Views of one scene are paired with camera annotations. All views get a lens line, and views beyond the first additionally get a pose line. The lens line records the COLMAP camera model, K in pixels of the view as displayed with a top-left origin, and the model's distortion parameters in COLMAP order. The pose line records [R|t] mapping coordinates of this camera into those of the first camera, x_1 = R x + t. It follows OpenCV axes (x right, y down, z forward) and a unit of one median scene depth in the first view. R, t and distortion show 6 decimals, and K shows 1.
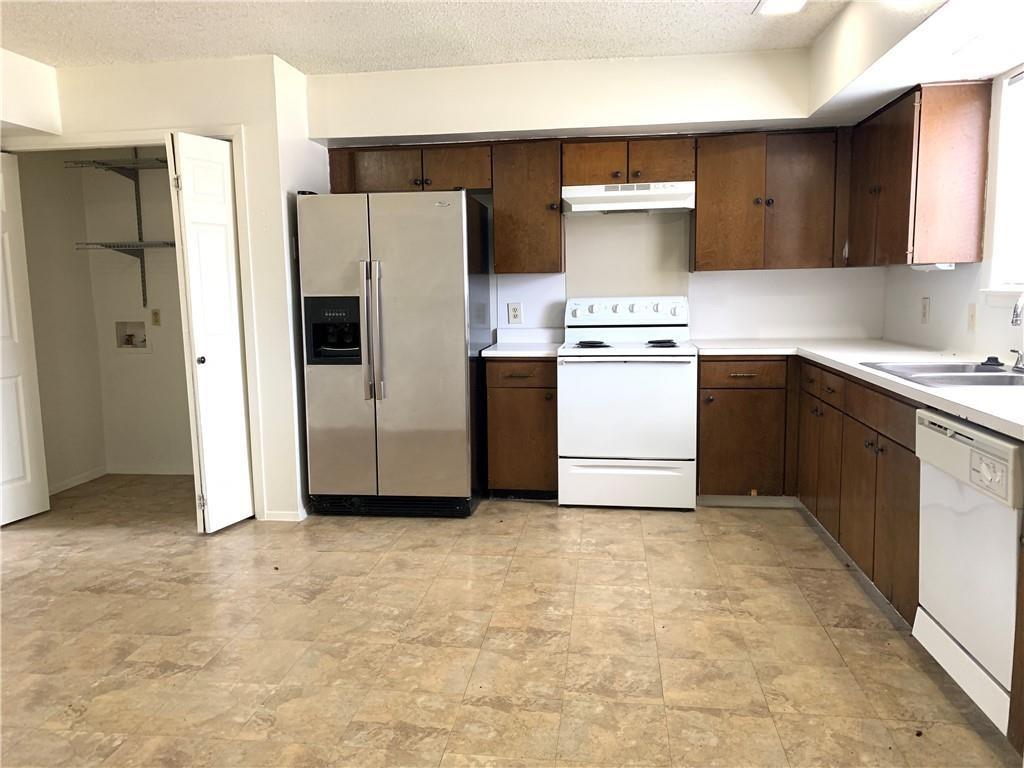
lens RADIAL K [[783.7, 0, 505.6], [0, 783.7, 375.2], [0, 0, 1]] dist [0.068478, -0.102431]
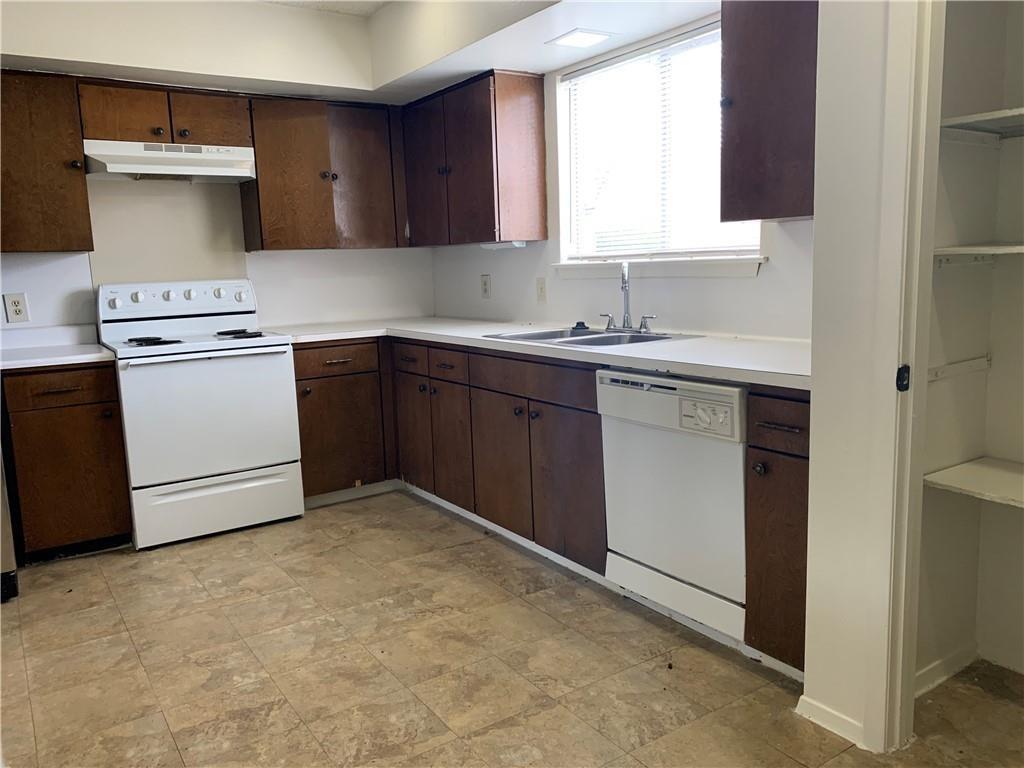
lens RADIAL K [[783.7, 0, 505.6], [0, 783.7, 375.2], [0, 0, 1]] dist [0.068478, -0.102431]
pose [[0.749432, -0.104137, 0.653840, -0.172270], [0.098400, 0.994104, 0.045544, -0.007196], [-0.654728, 0.030205, 0.755260, 0.180004]]
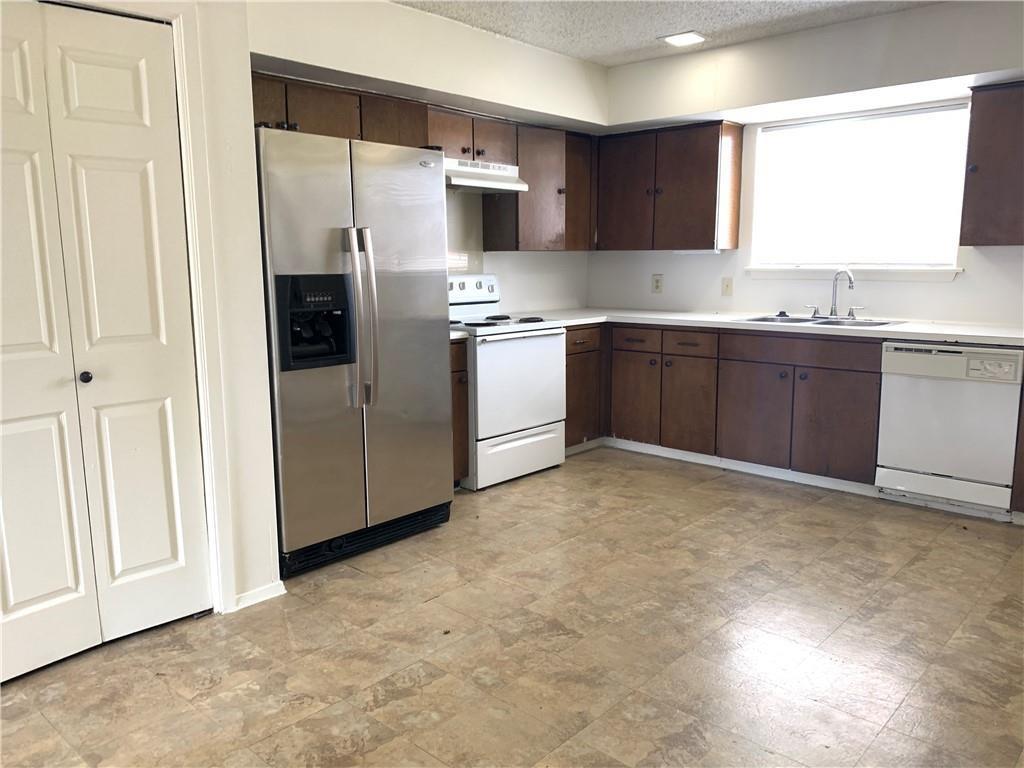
lens RADIAL K [[781.0, 0, 512.0], [0, 781.0, 384.0], [0, 0, 1]] dist [0.074715, -0.104833]
pose [[0.559496, -0.118031, 0.820386, -0.767514], [0.088988, 0.992641, 0.082124, -0.044992], [-0.824042, 0.027057, 0.565882, 0.463564]]
